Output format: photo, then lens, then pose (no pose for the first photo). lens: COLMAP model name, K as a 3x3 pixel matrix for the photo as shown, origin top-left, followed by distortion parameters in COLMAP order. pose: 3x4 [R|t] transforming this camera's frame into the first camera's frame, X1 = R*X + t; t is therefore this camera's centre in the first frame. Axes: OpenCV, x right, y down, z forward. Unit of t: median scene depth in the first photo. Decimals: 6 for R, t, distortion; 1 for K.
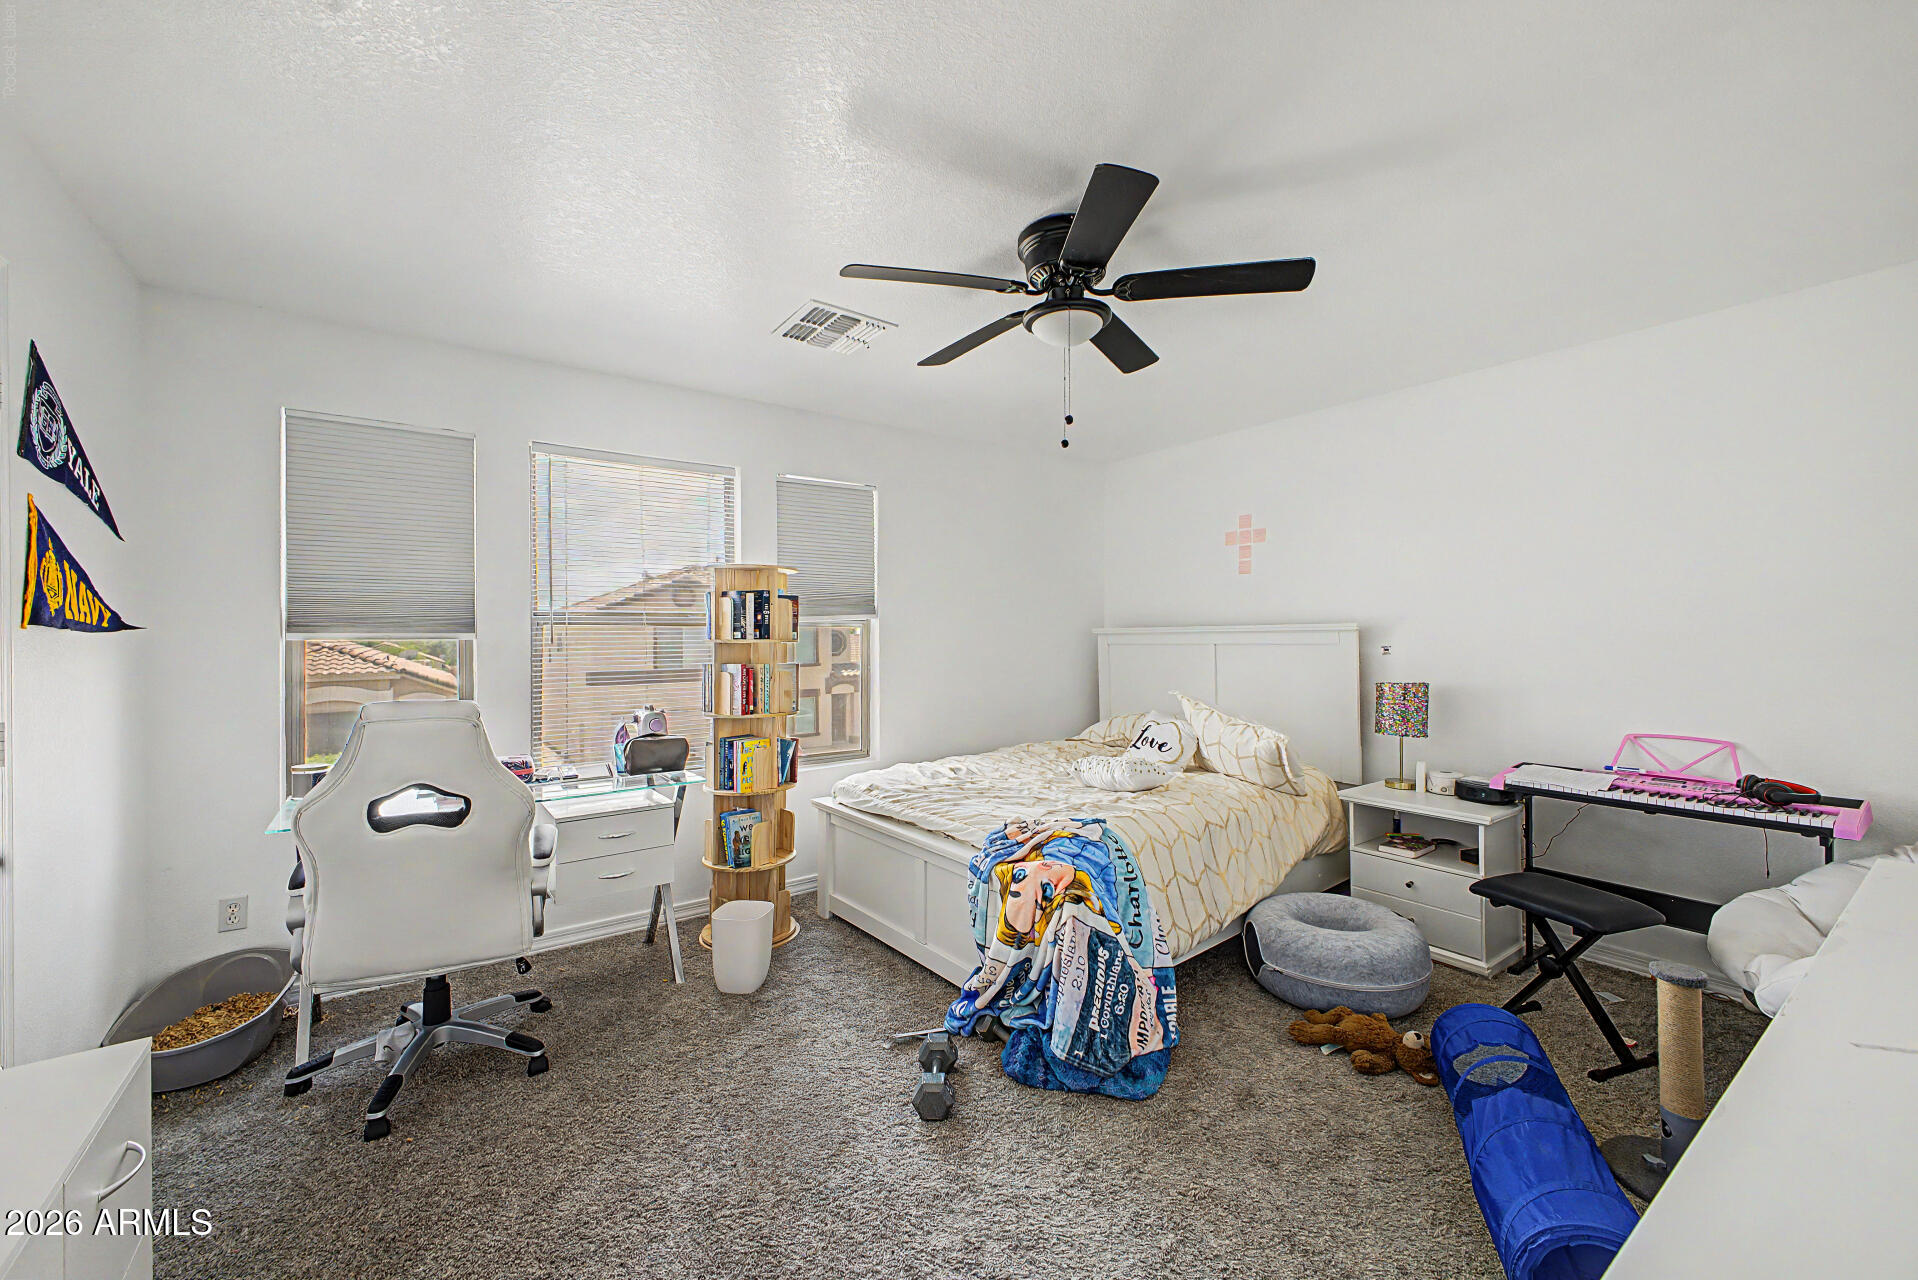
lens RADIAL K [[763.1, 0, 960.7], [0, 763.1, 631.8], [0, 0, 1]] dist [0.021686, -0.006210]
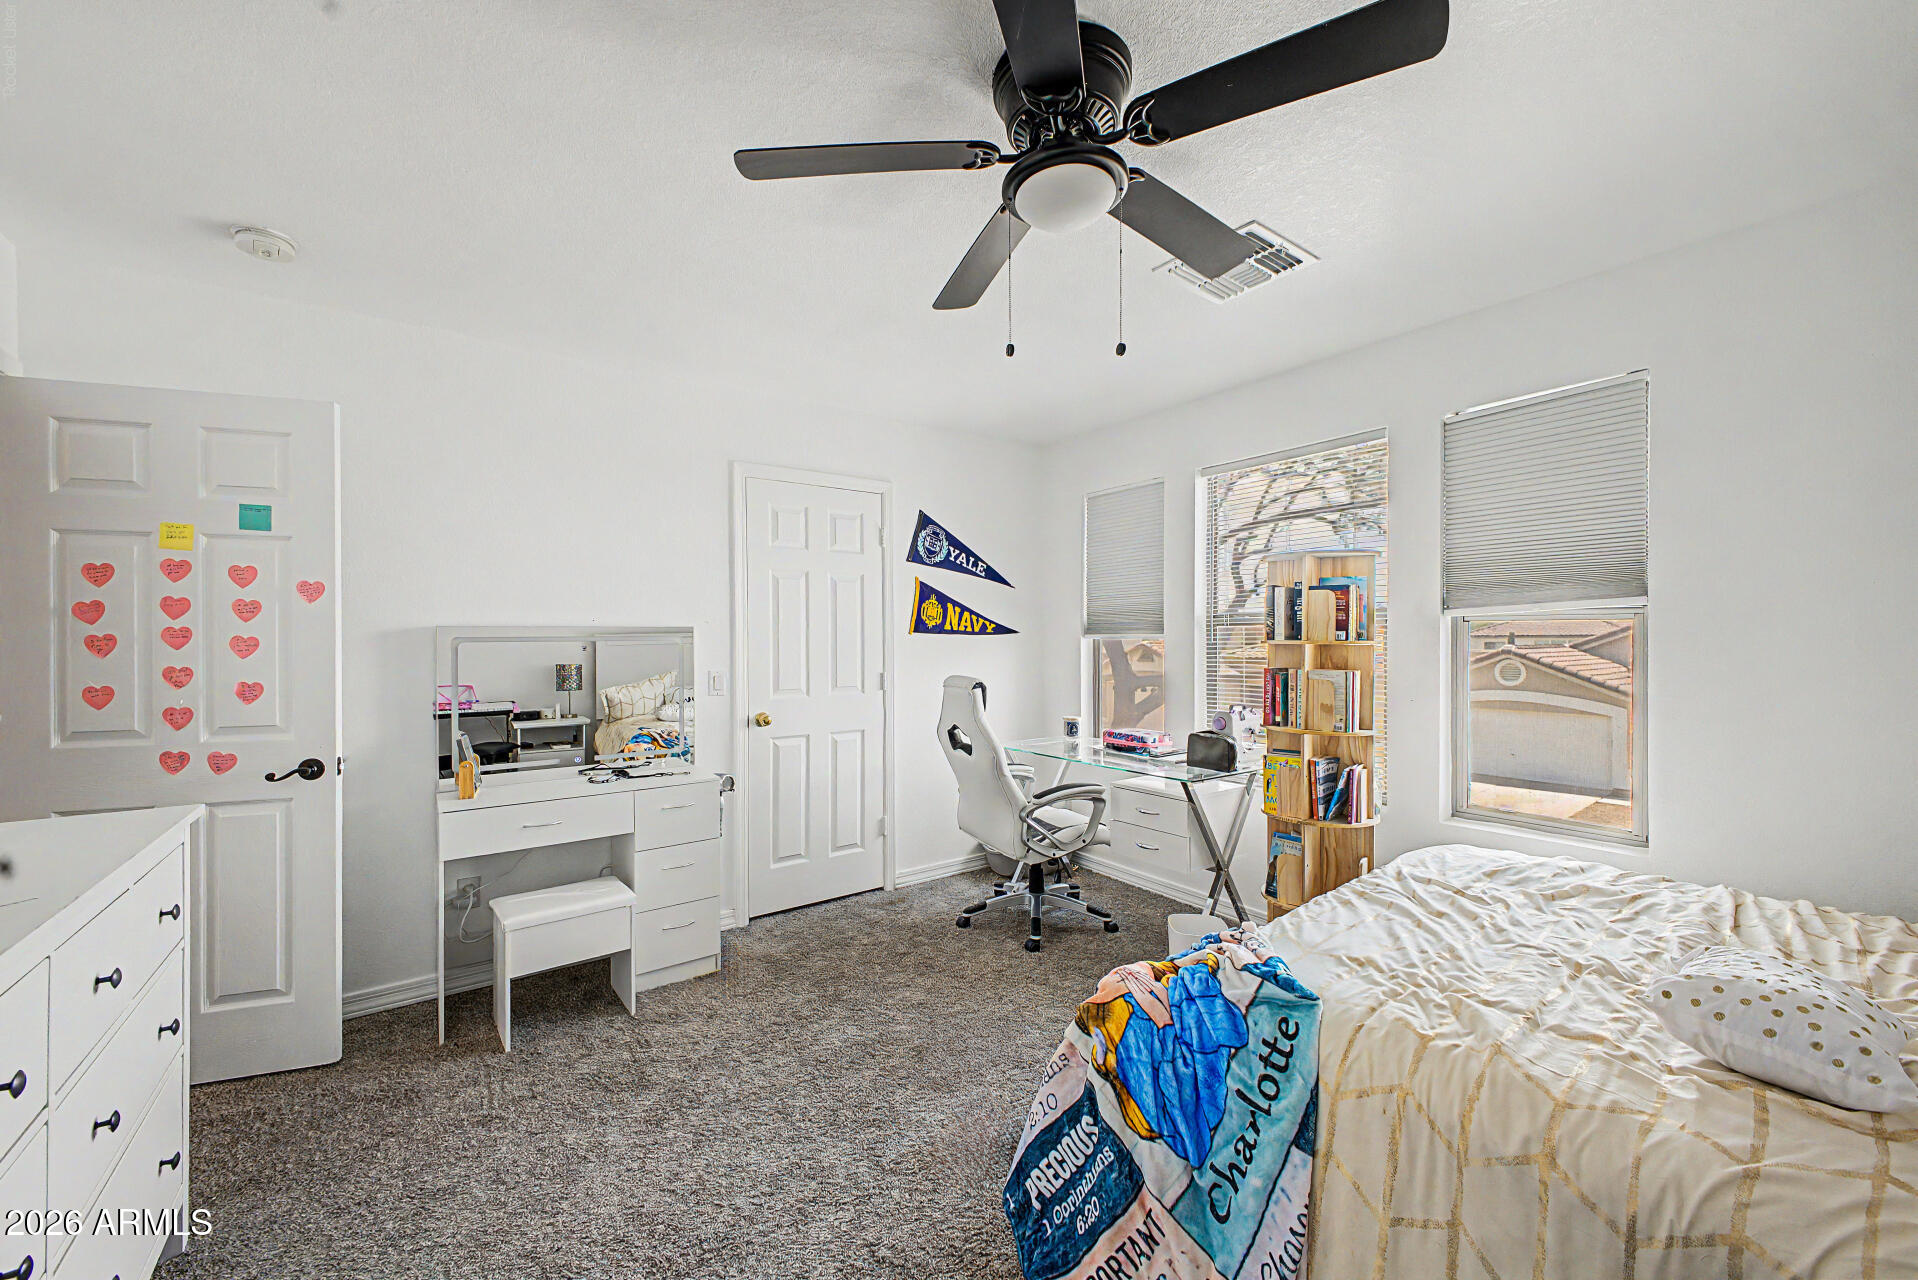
lens RADIAL K [[763.1, 0, 960.7], [0, 763.1, 631.8], [0, 0, 1]] dist [0.021686, -0.006210]
pose [[0.014681, 0.002490, -0.999889, 0.982379], [0.001684, 0.999995, 0.002515, -0.013906], [0.999891, -0.001721, 0.014677, 0.980370]]
